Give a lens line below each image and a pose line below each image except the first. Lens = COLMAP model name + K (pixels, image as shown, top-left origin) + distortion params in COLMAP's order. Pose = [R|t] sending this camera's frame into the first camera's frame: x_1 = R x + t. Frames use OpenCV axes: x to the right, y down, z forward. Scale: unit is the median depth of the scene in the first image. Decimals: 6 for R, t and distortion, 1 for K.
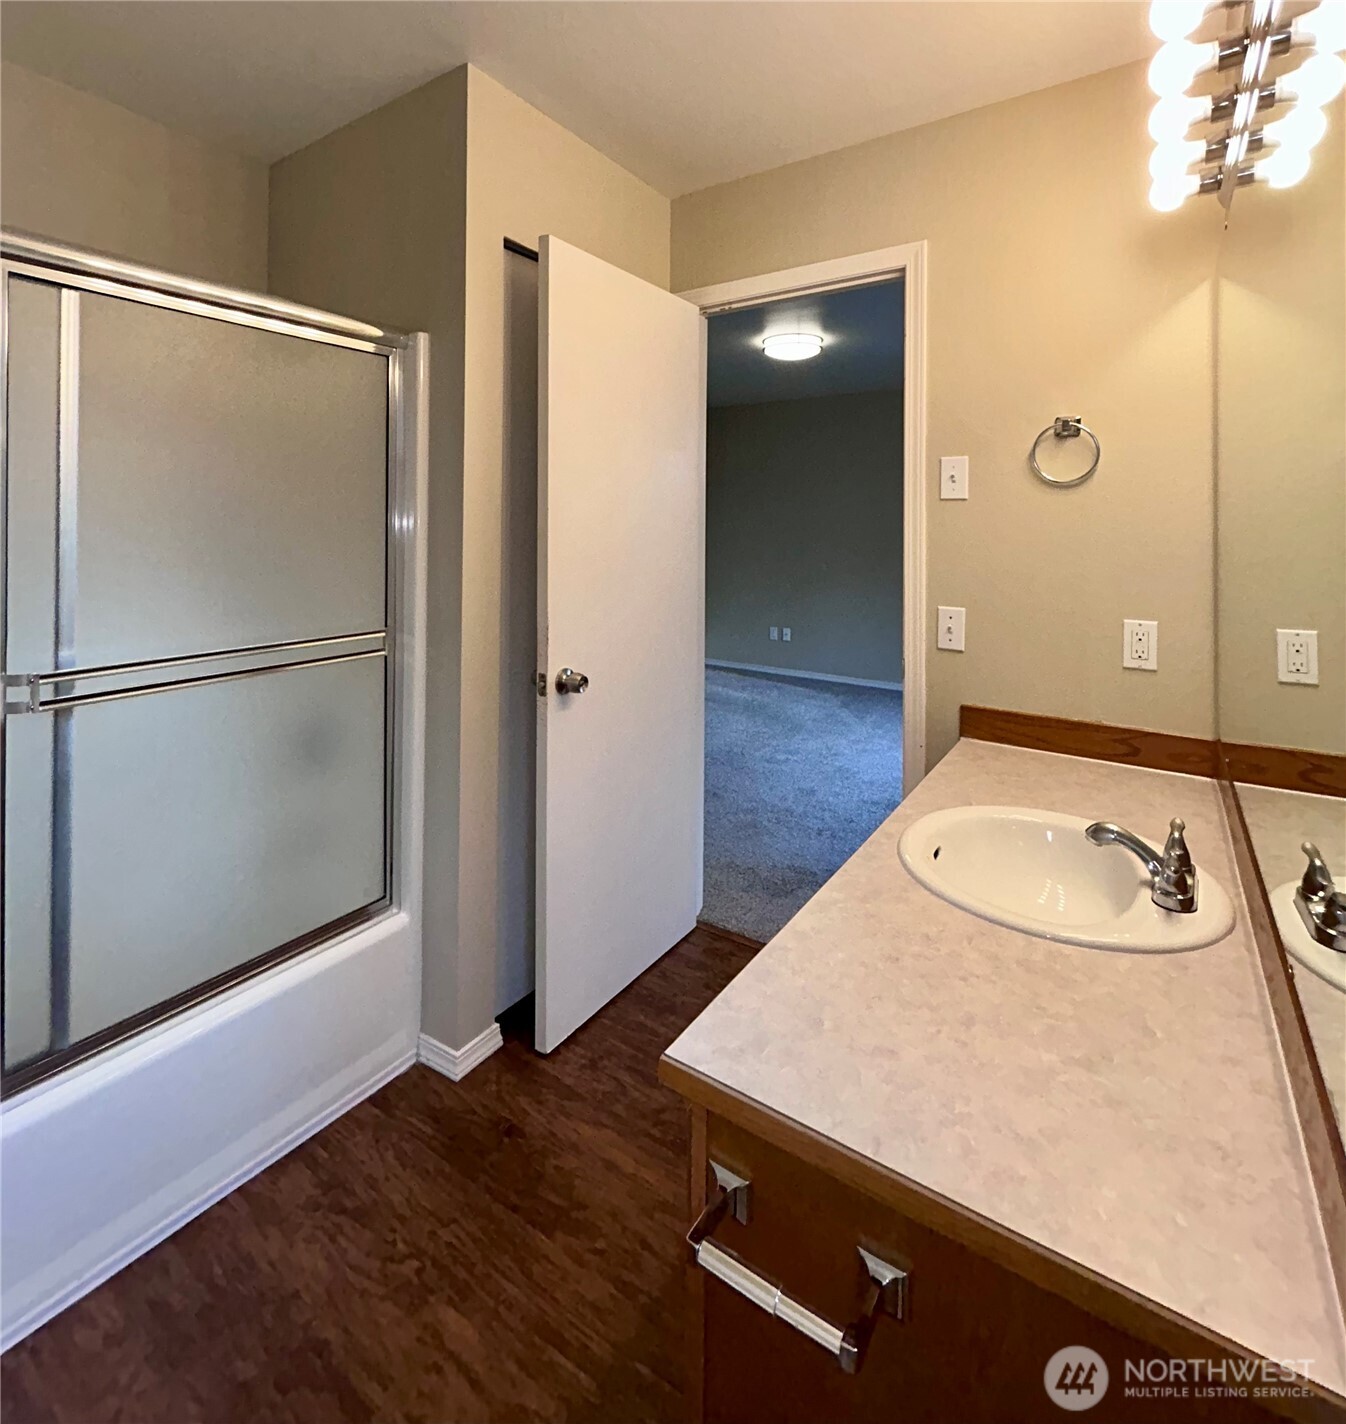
lens RADIAL K [[706.7, 0, 673.0], [0, 706.7, 712.0], [0, 0, 1]] dist [0.000170, -0.000280]
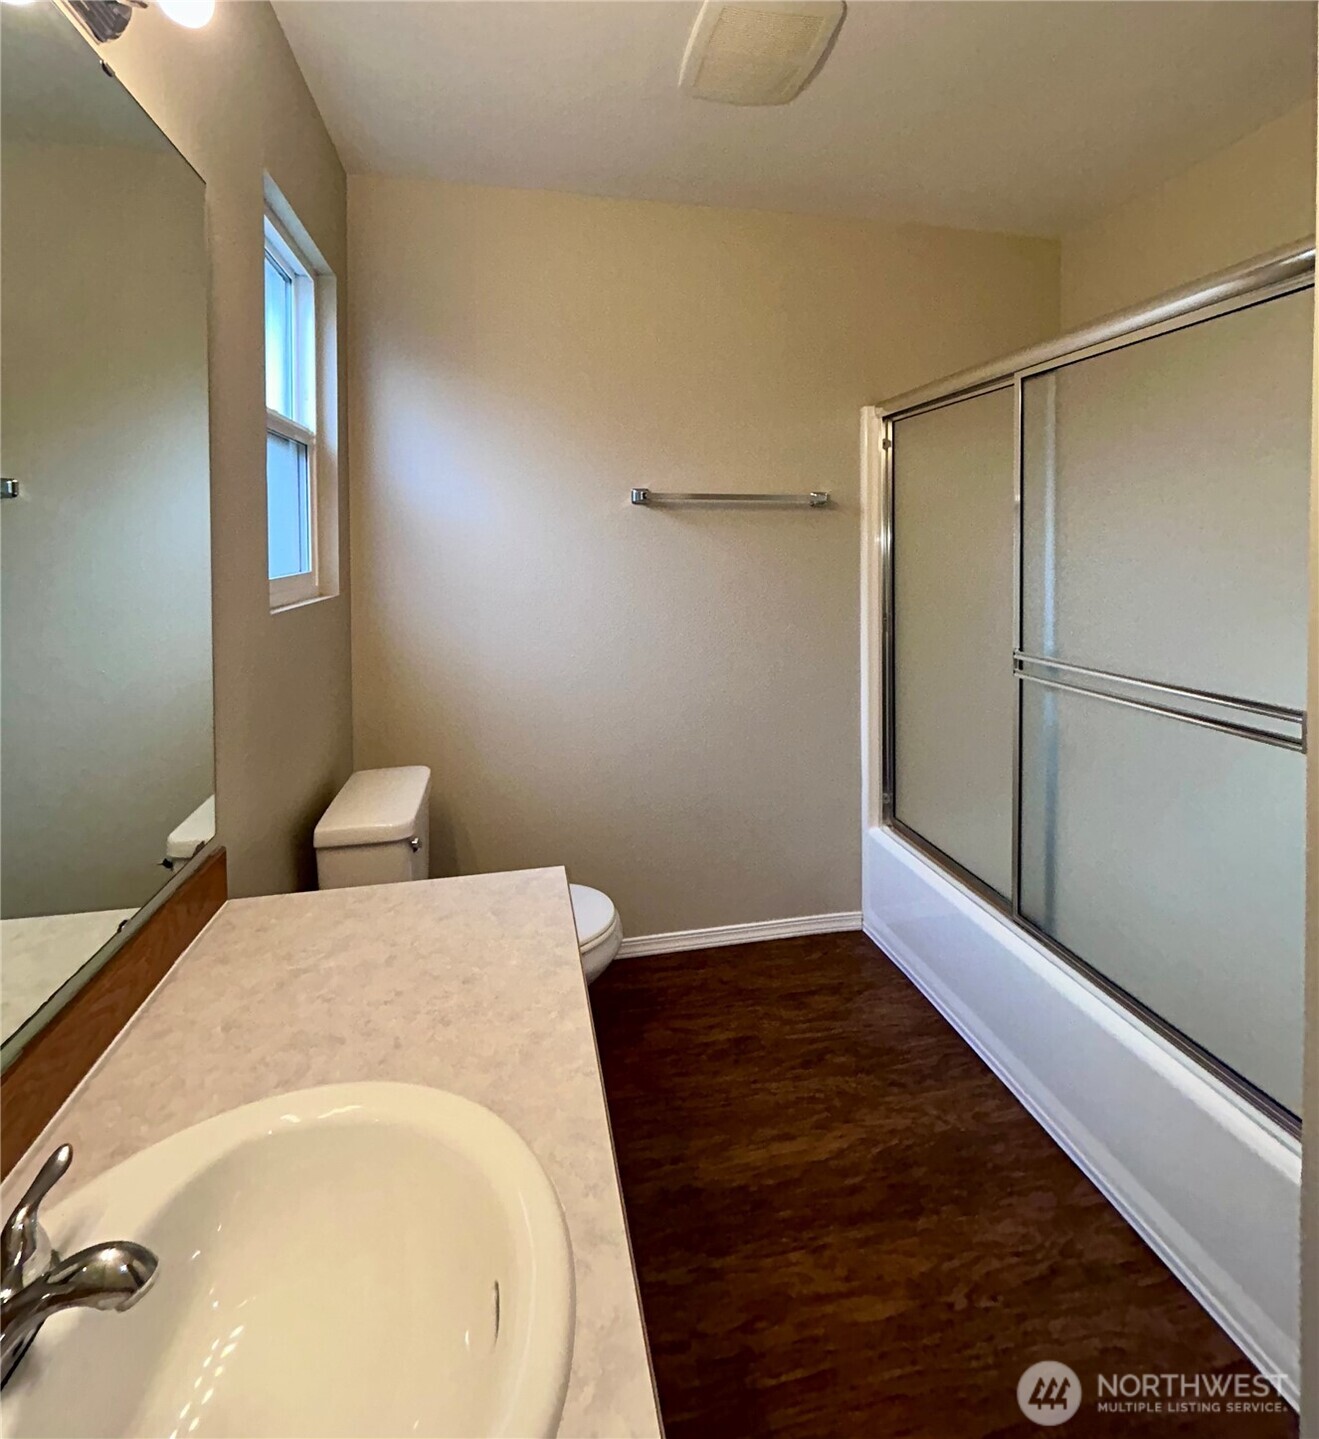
lens RADIAL K [[674.3, 0, 659.5], [0, 674.3, 719.5], [0, 0, 1]] dist [-0.000280, 0.000173]
pose [[-0.693388, 0.186073, -0.696125, 0.476670], [-0.177533, 0.892186, 0.415315, -0.288719], [0.698352, 0.411560, -0.585597, 1.054644]]
